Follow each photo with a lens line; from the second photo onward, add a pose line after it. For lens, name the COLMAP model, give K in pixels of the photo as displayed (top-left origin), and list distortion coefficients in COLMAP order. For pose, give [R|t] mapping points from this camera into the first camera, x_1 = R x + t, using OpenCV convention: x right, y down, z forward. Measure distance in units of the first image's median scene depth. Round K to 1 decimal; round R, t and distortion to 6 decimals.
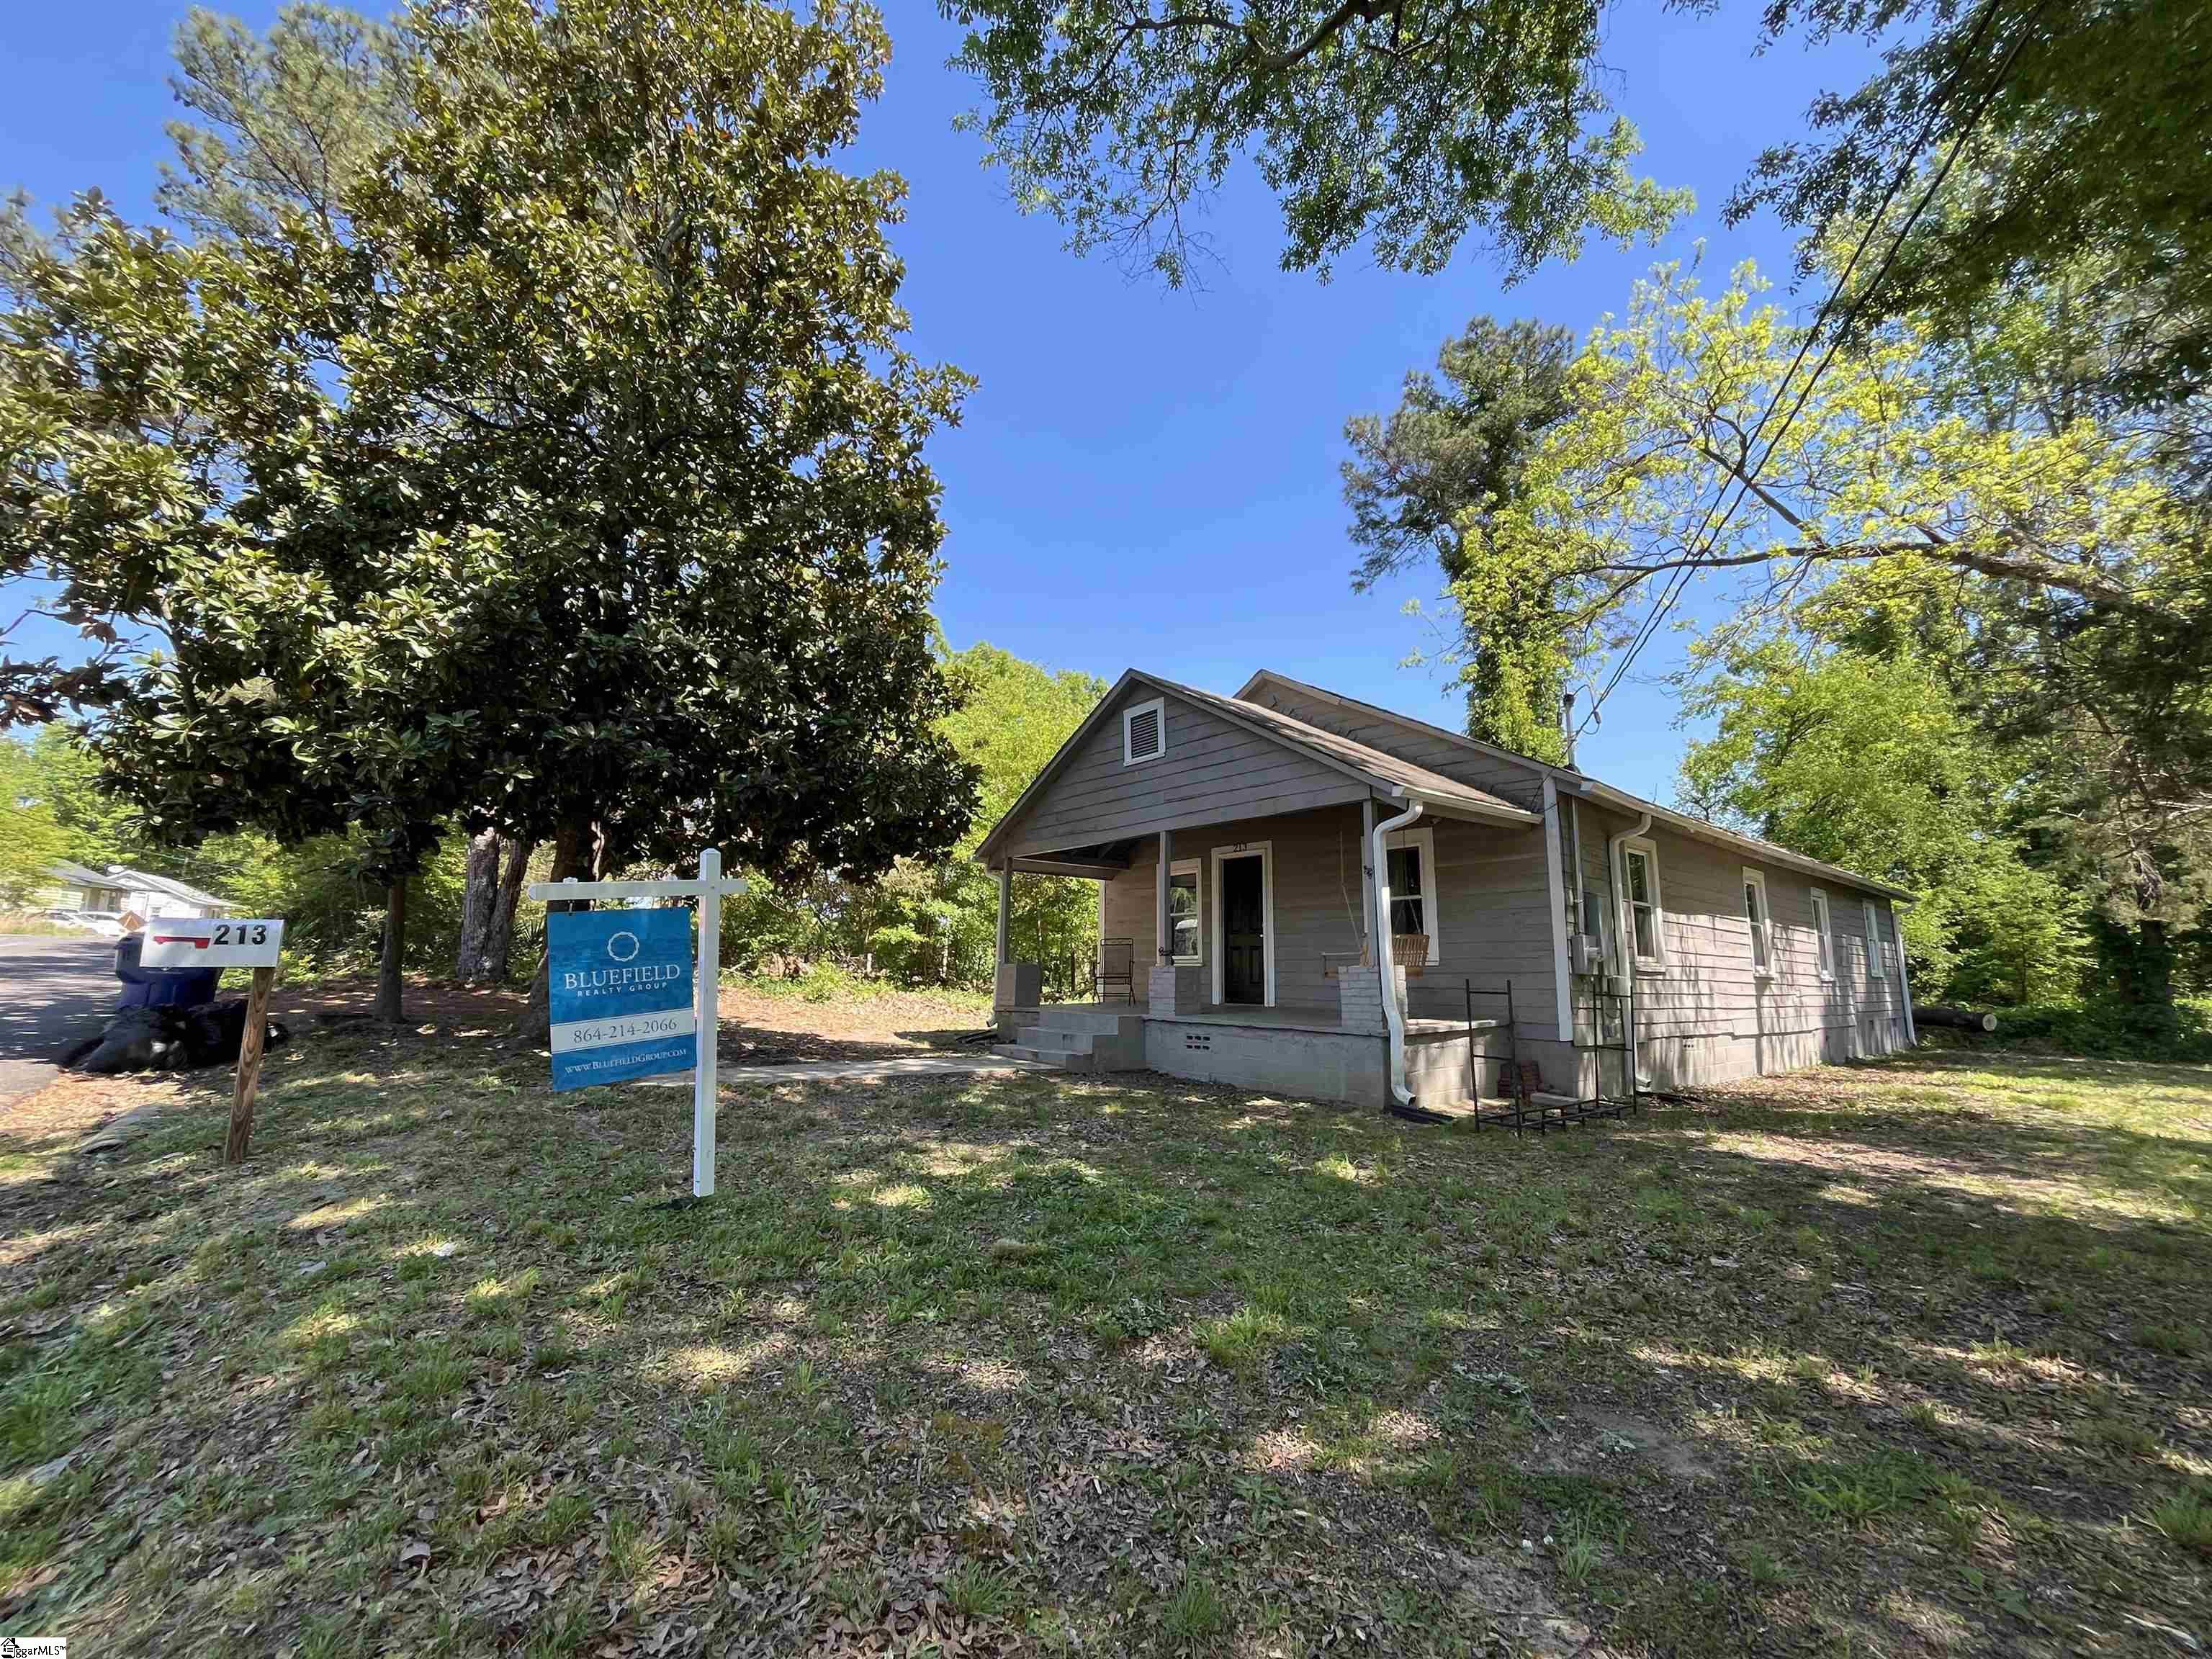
lens RADIAL K [[898.5, 0, 1091.1], [0, 898.5, 824.5], [0, 0, 1]] dist [0.003488, -0.001242]
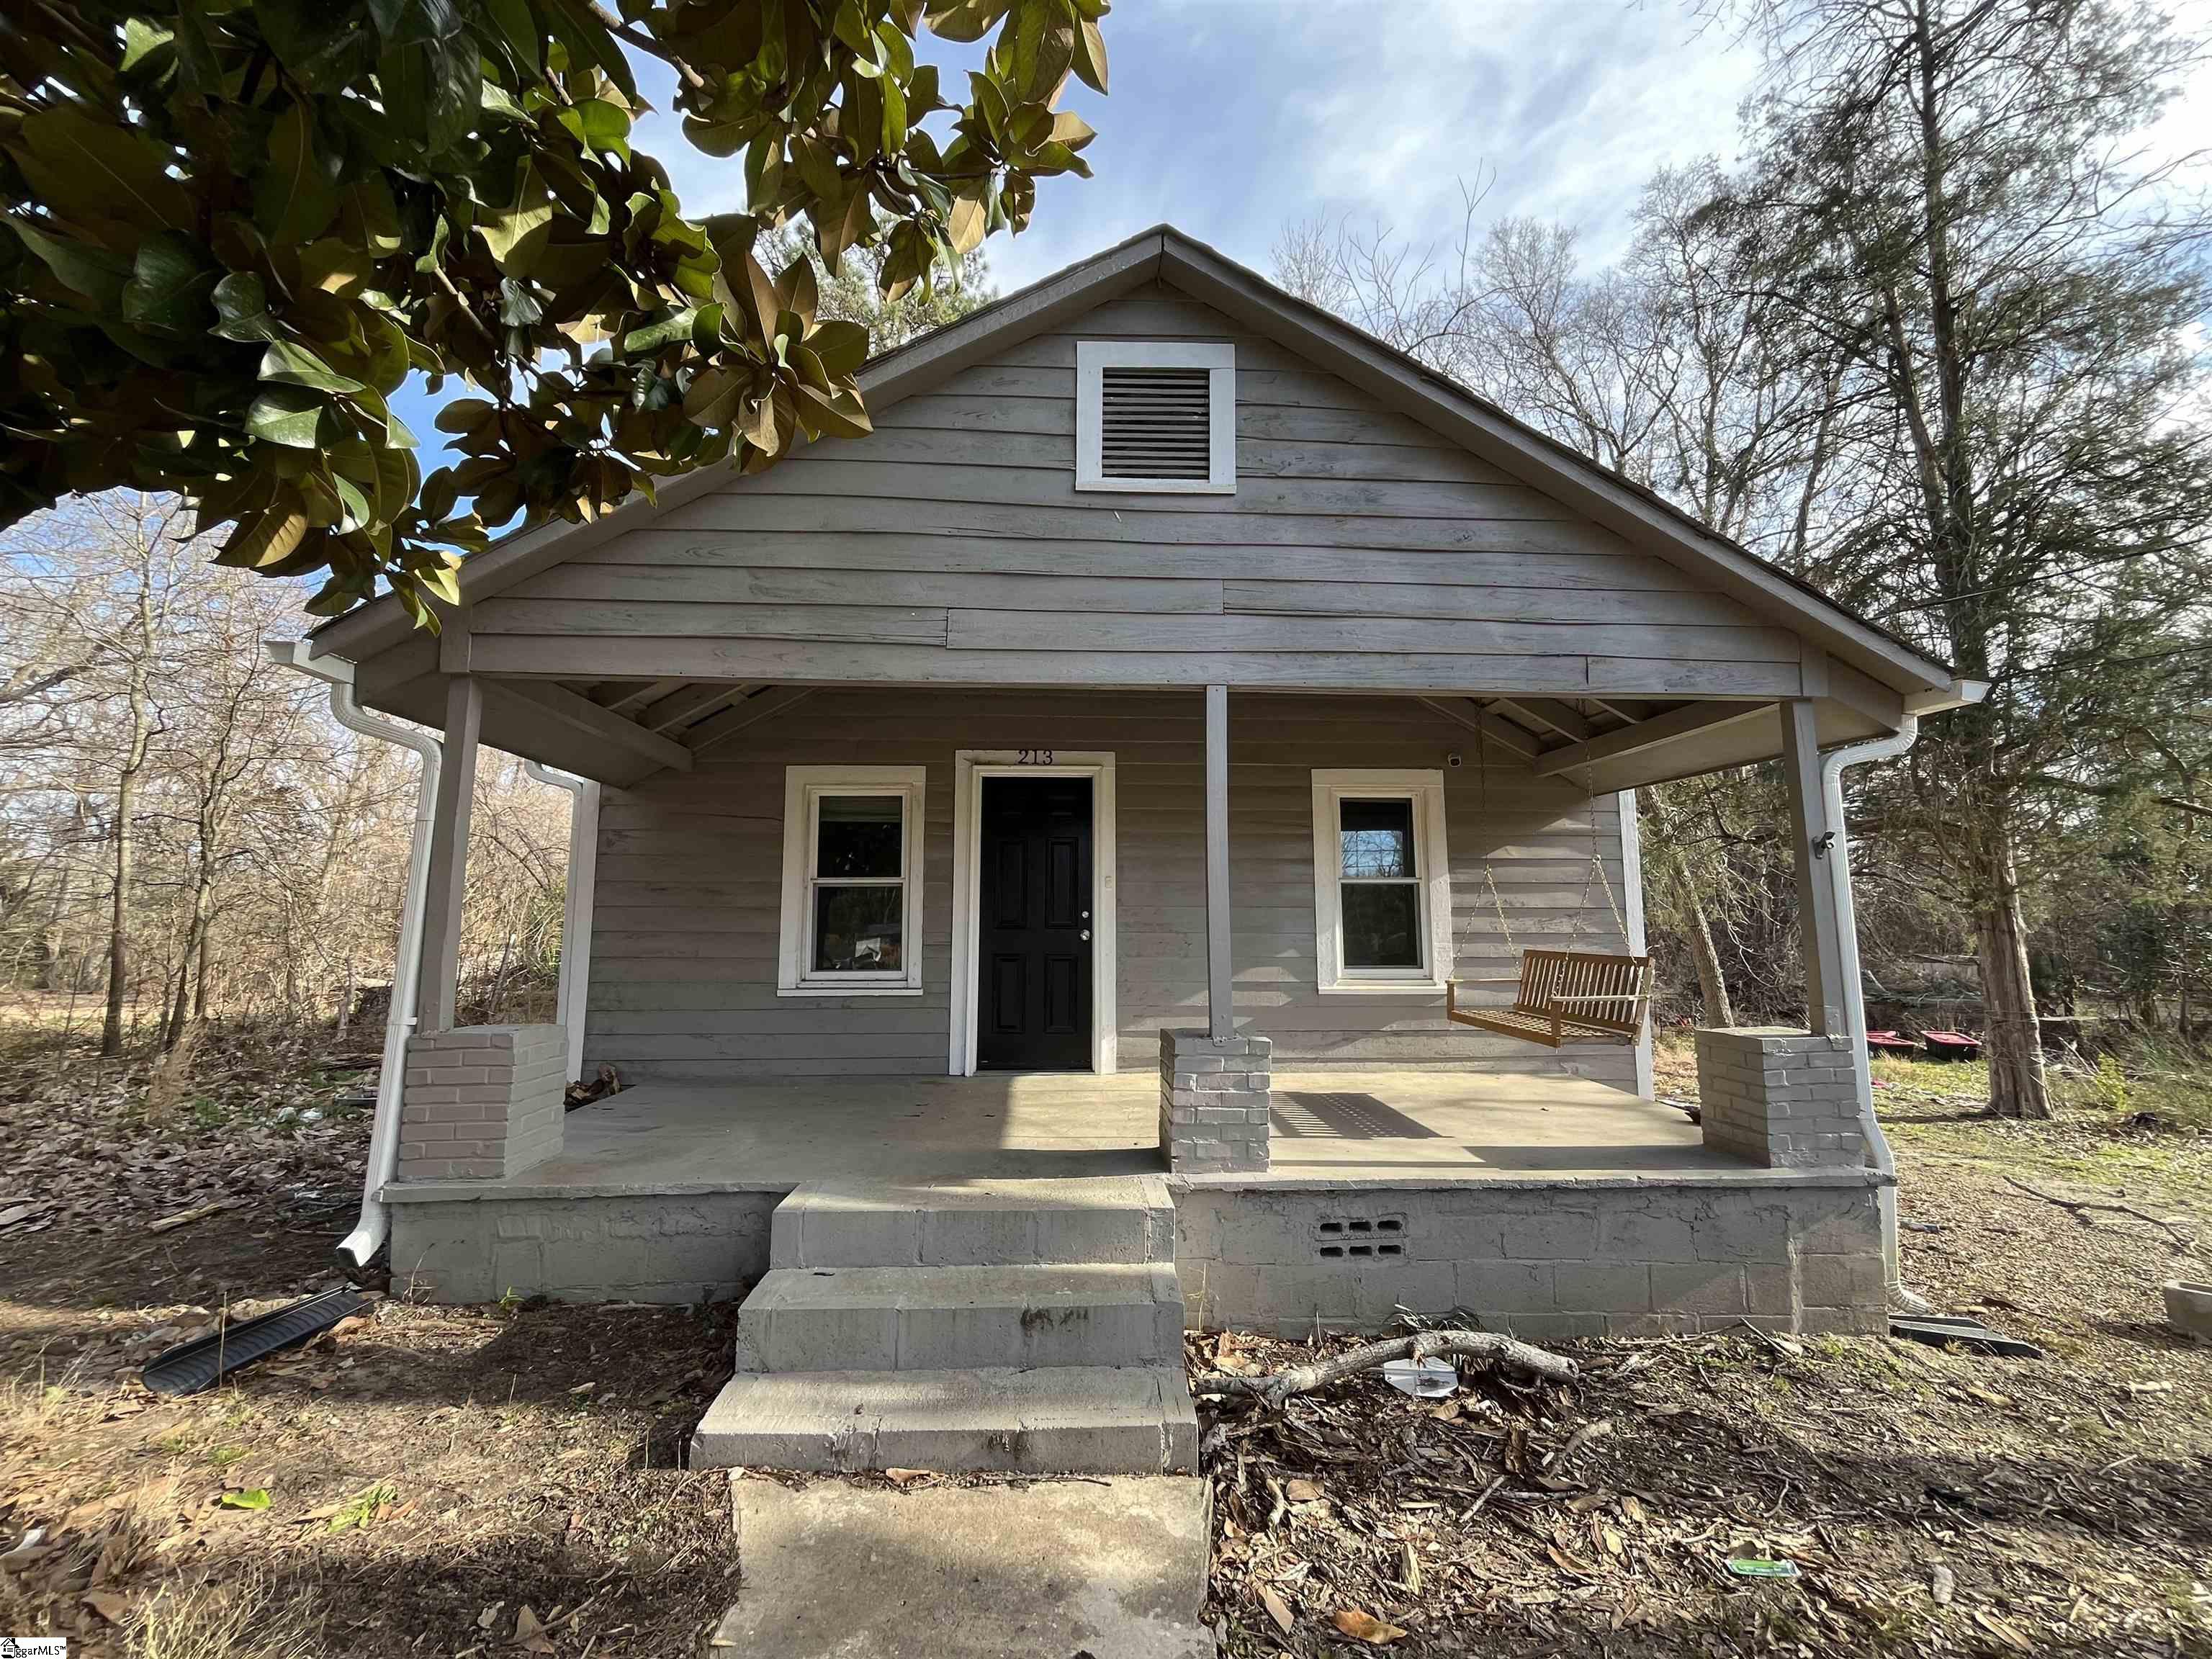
lens RADIAL K [[898.5, 0, 1102.4], [0, 898.5, 827.8], [0, 0, 1]] dist [0.003488, -0.001242]
pose [[0.599337, 0.087914, 0.795655, -0.208296], [-0.130646, 0.991367, -0.011128, 0.065844], [-0.789764, -0.097280, 0.605648, 0.667348]]
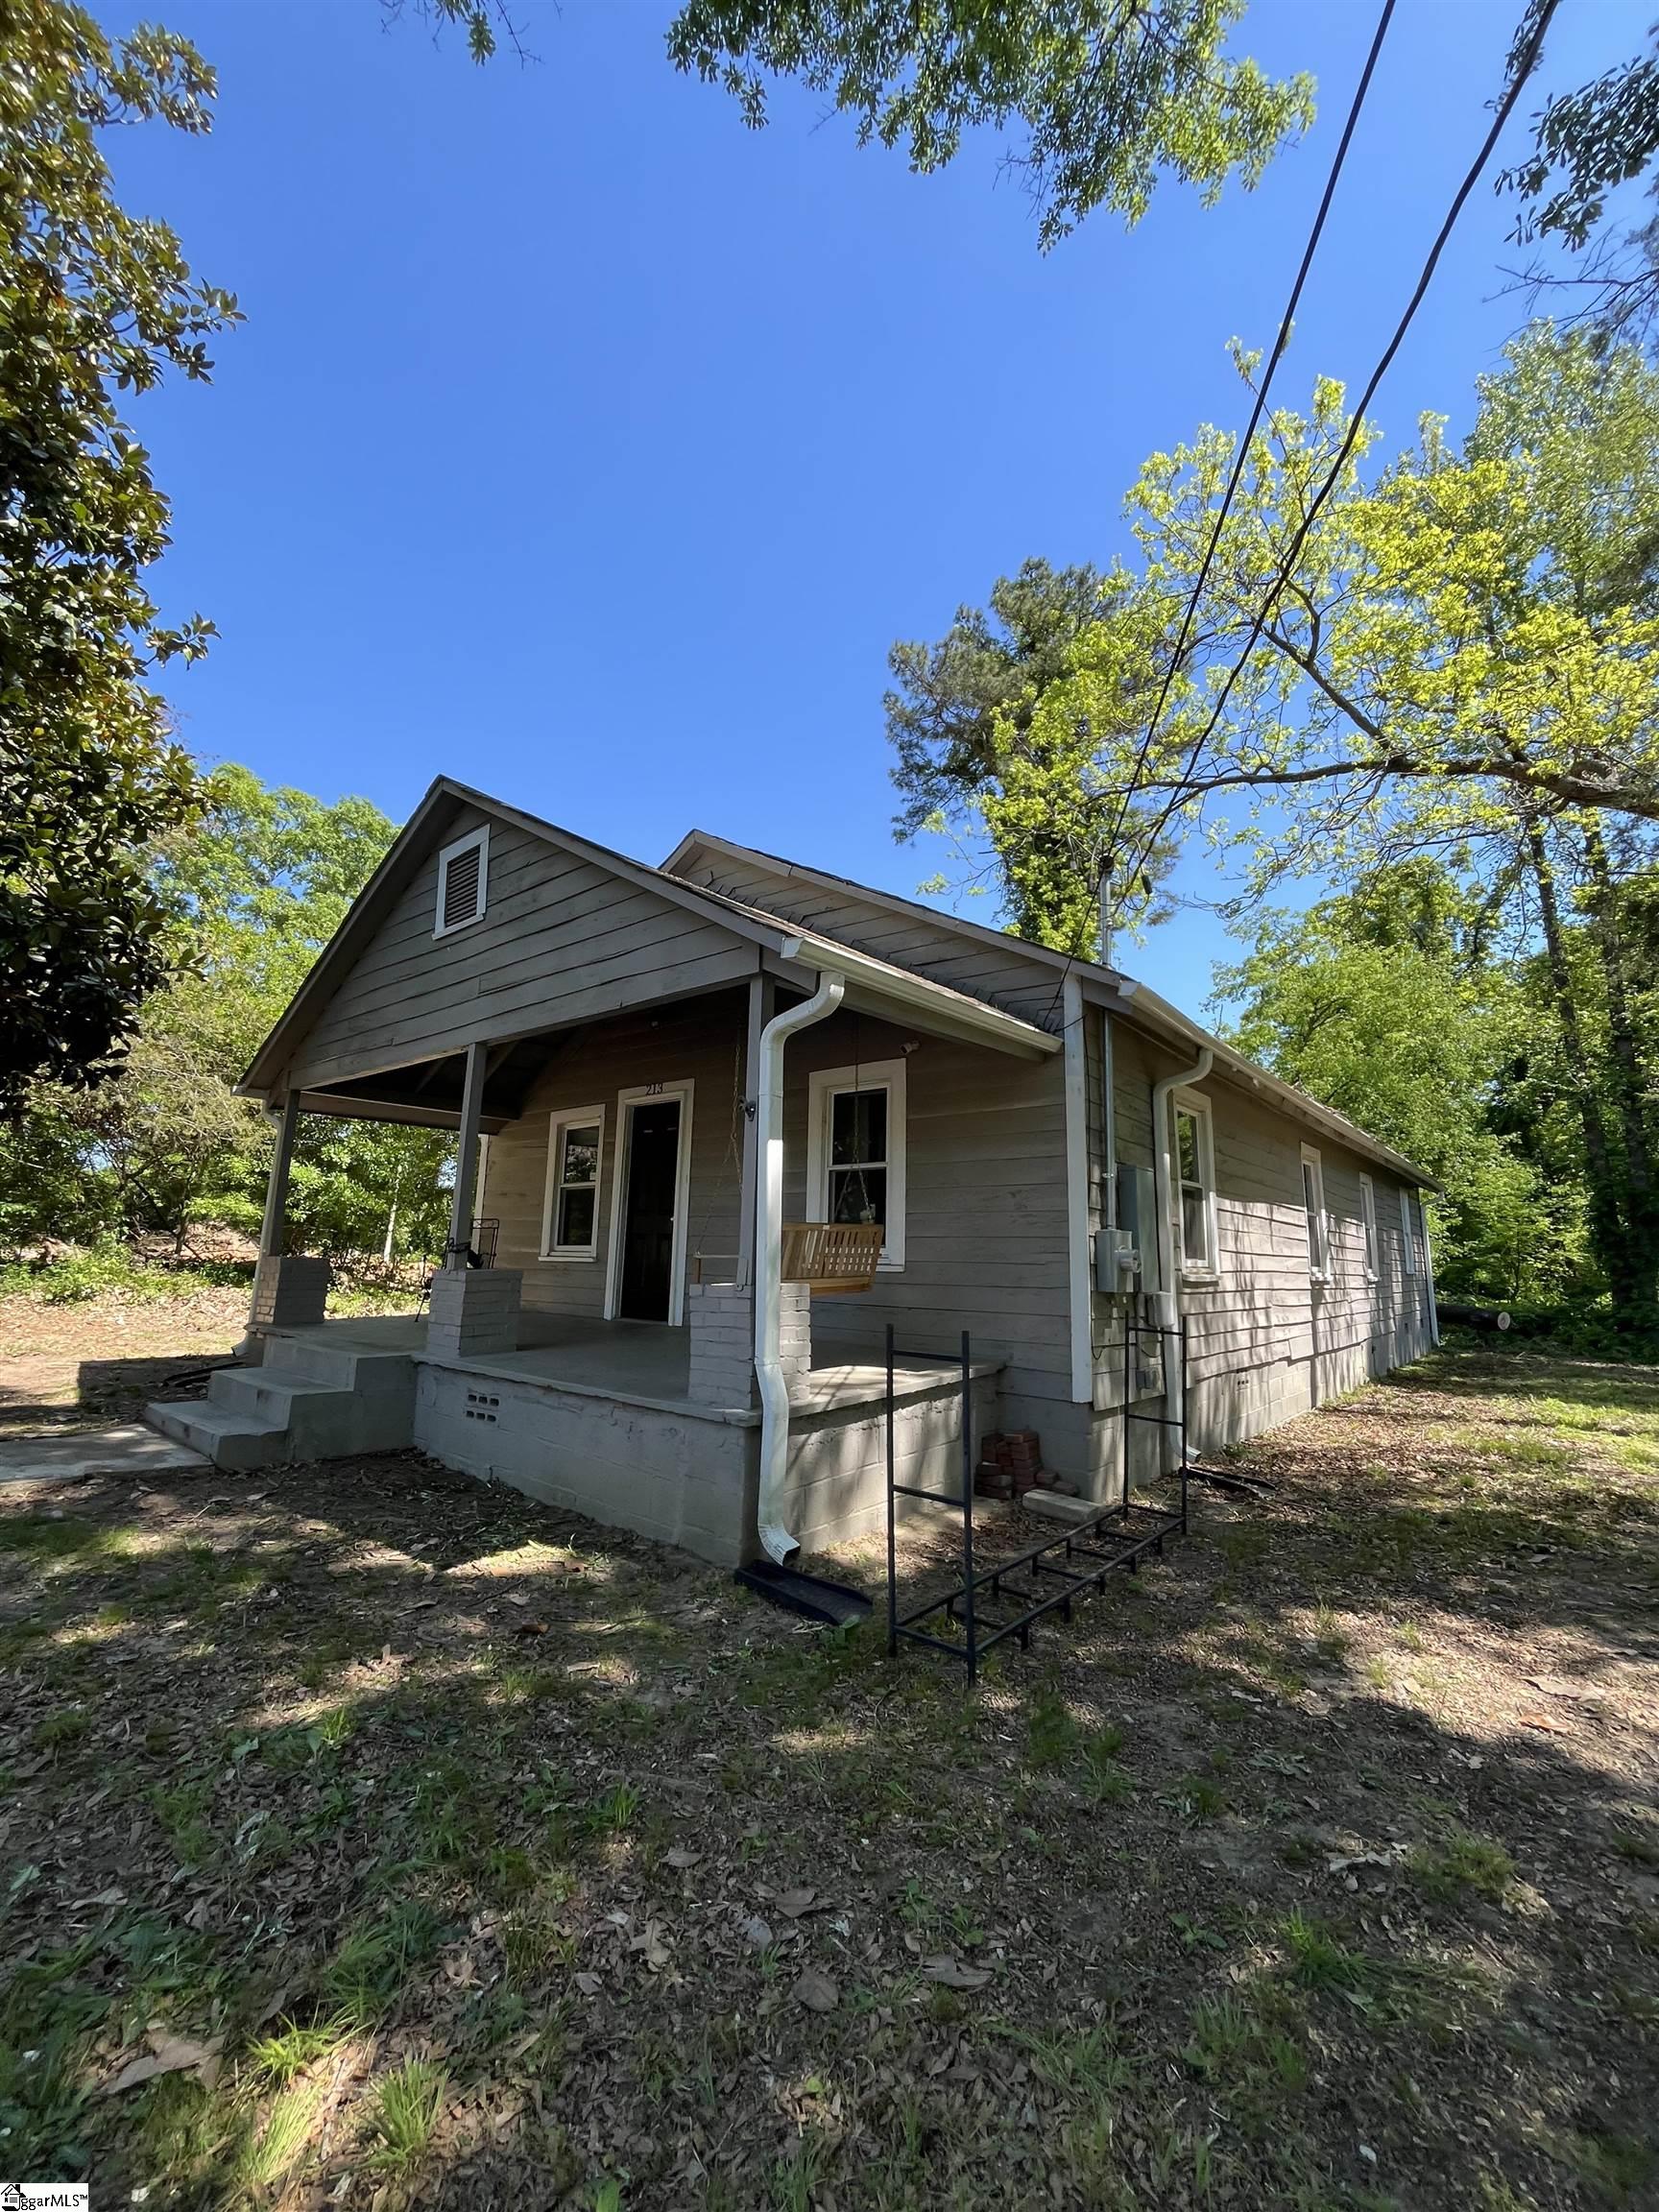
lens RADIAL K [[898.5, 0, 820.1], [0, 898.5, 1096.0], [0, 0, 1]] dist [0.003488, -0.001242]
pose [[0.982466, 0.042206, 0.181604, 0.167189], [-0.041237, 0.999108, -0.009113, 0.031930], [-0.181827, 0.001464, 0.983329, 0.307764]]
